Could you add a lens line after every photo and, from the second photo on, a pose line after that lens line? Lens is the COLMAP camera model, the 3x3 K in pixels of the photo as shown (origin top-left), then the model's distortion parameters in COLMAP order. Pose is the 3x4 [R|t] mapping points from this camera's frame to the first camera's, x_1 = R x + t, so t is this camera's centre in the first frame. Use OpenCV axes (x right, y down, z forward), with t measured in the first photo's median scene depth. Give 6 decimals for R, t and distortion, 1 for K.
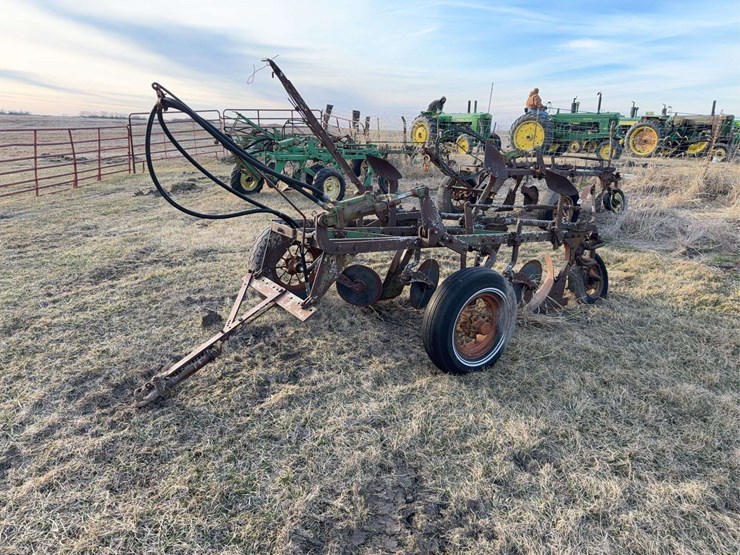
lens RADIAL K [[526.8, 0, 368.7], [0, 526.8, 278.9], [0, 0, 1]] dist [0.055772, -0.075093]
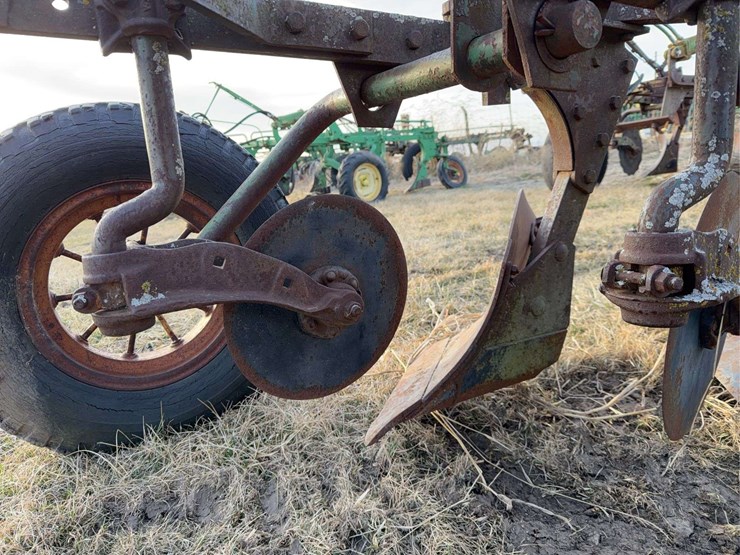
lens RADIAL K [[526.8, 0, 370.6], [0, 526.8, 278.3], [0, 0, 1]] dist [0.055772, -0.075093]
pose [[0.990516, -0.076886, -0.113875, 0.001401], [0.068775, 0.994920, -0.073520, 0.000679], [0.118949, 0.064991, 0.990771, 0.326552]]
